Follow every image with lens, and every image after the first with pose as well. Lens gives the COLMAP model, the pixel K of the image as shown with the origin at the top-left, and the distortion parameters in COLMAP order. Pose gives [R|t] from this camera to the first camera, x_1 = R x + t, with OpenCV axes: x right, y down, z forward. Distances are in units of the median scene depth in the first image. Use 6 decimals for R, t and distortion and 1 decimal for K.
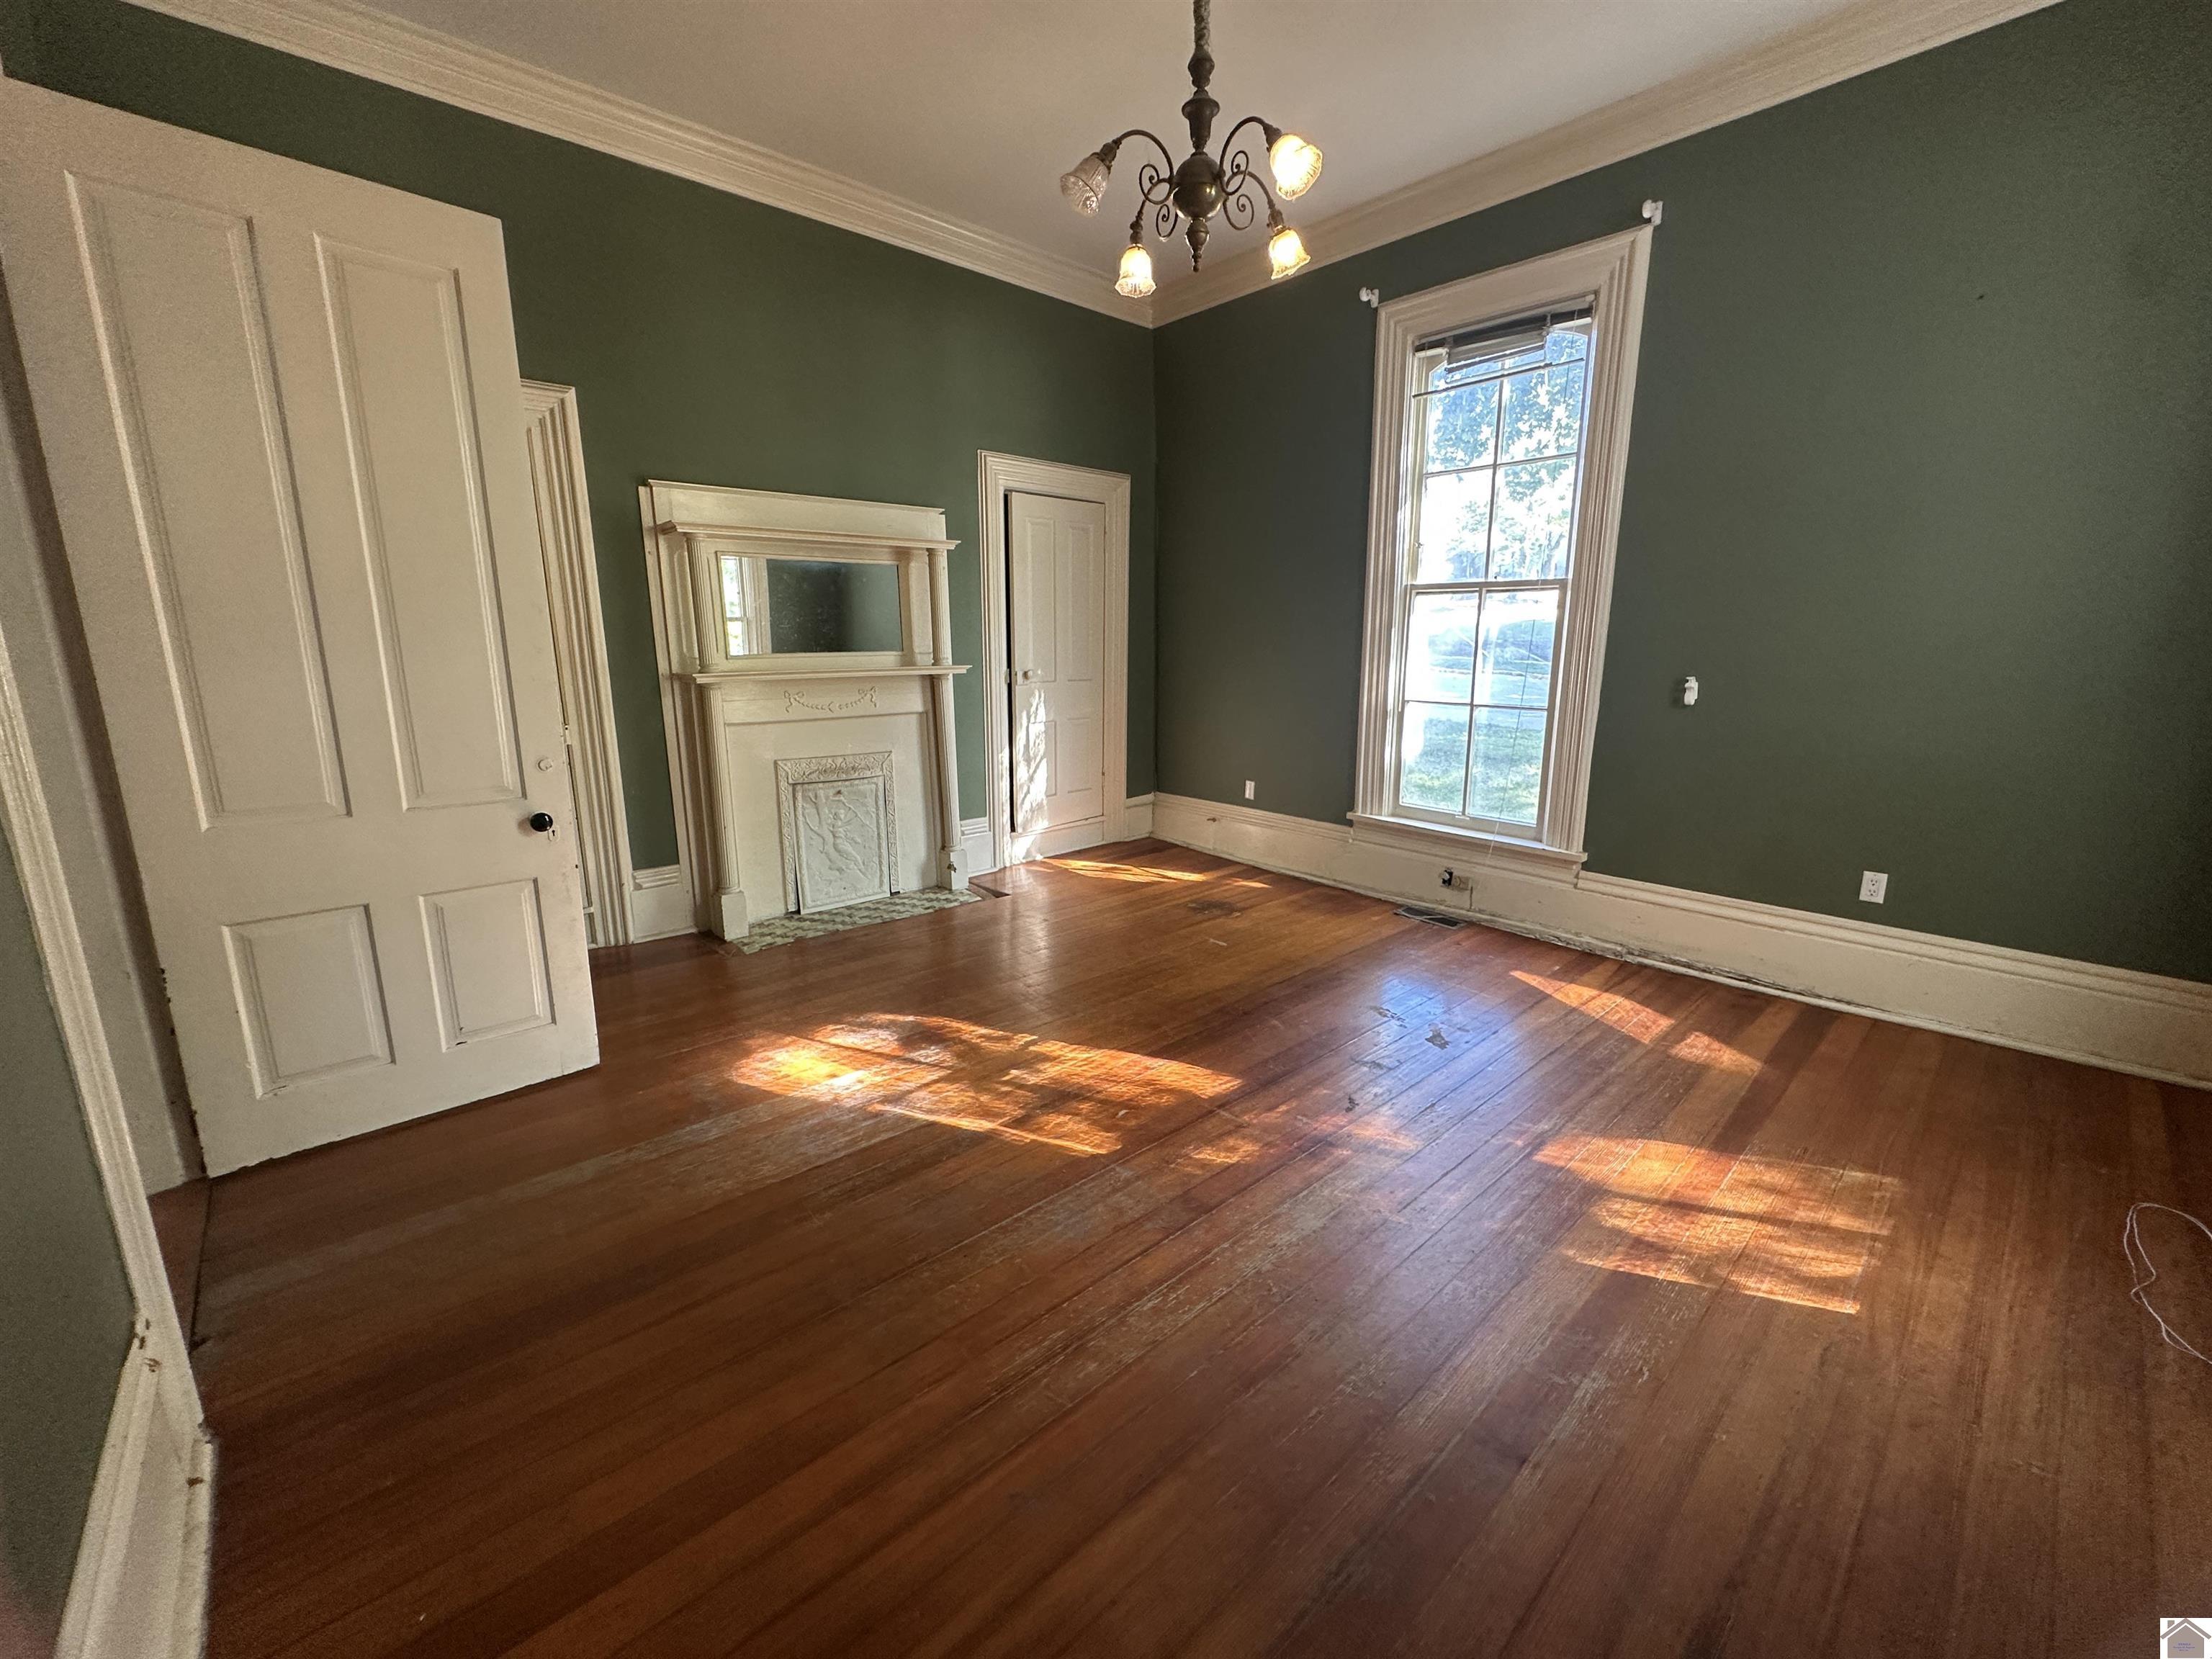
lens RADIAL K [[883.6, 0, 1103.9], [0, 883.6, 827.4], [0, 0, 1]] dist [-0.002055, 0.000132]
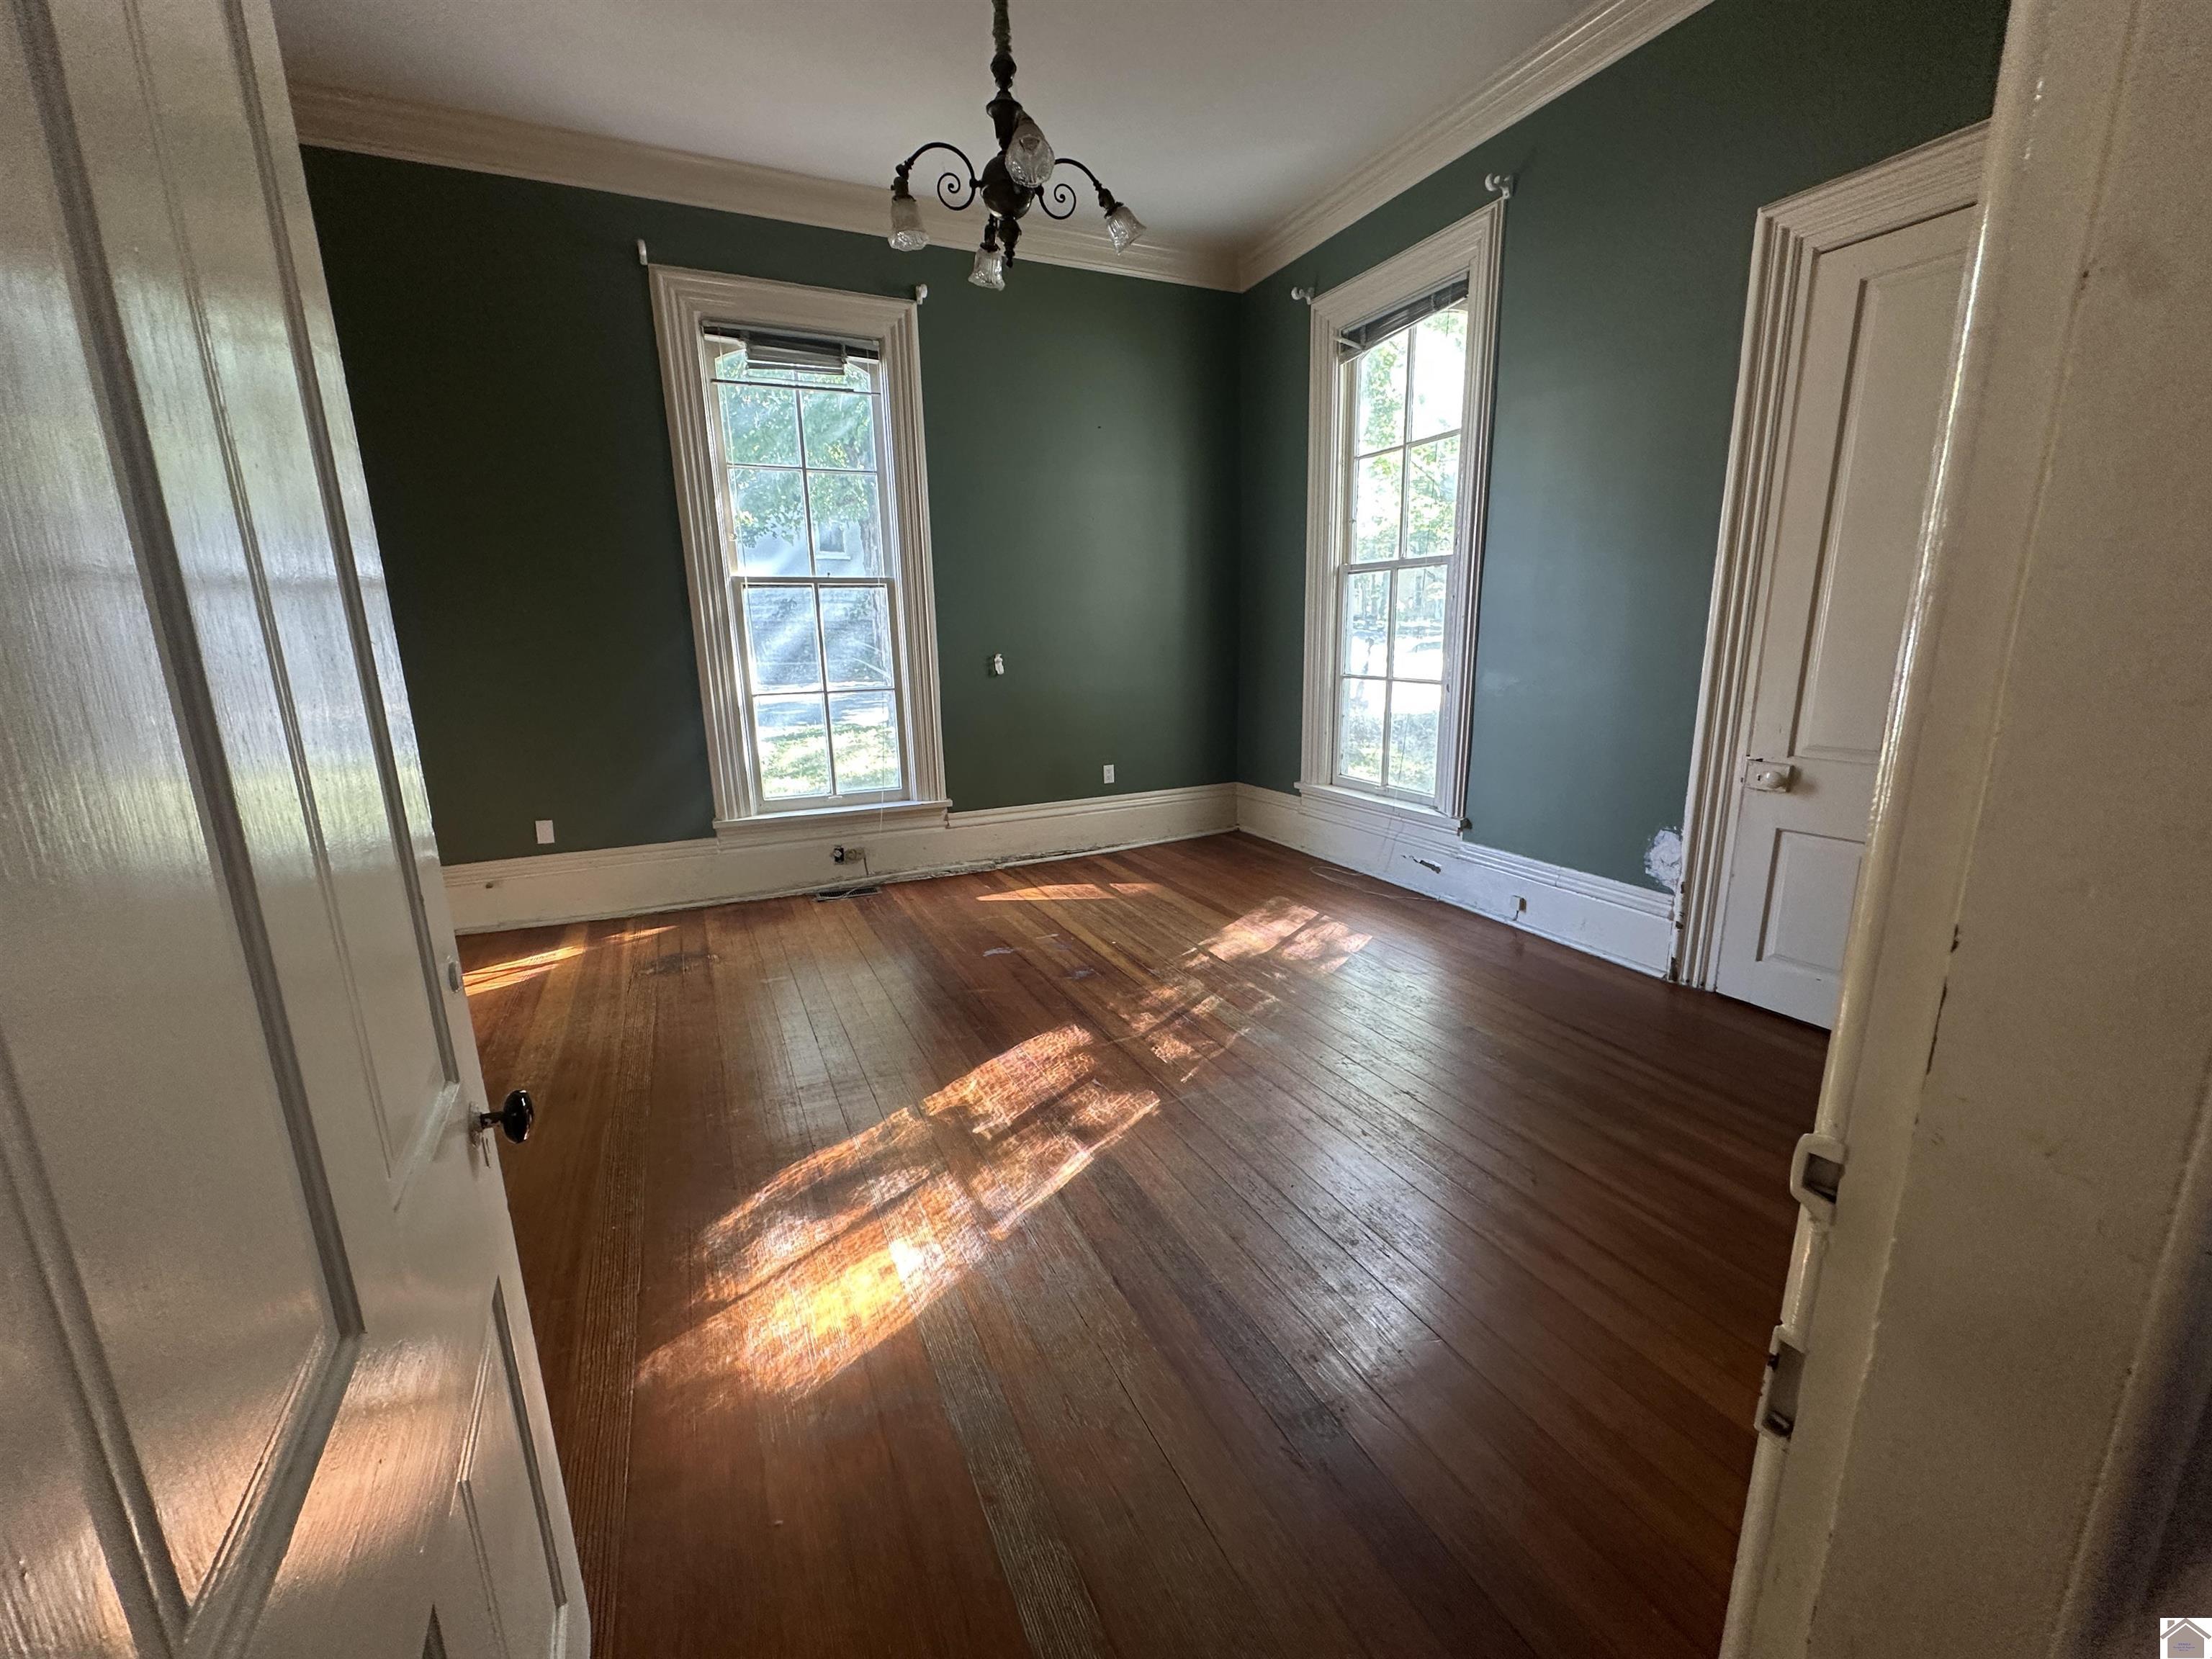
lens RADIAL K [[883.6, 0, 1103.9], [0, 883.6, 827.4], [0, 0, 1]] dist [-0.002055, 0.000132]
pose [[0.284674, -0.220529, 0.932914, -0.600745], [0.221453, 0.961984, 0.159826, -0.088294], [-0.932695, 0.161098, 0.322688, 0.416402]]
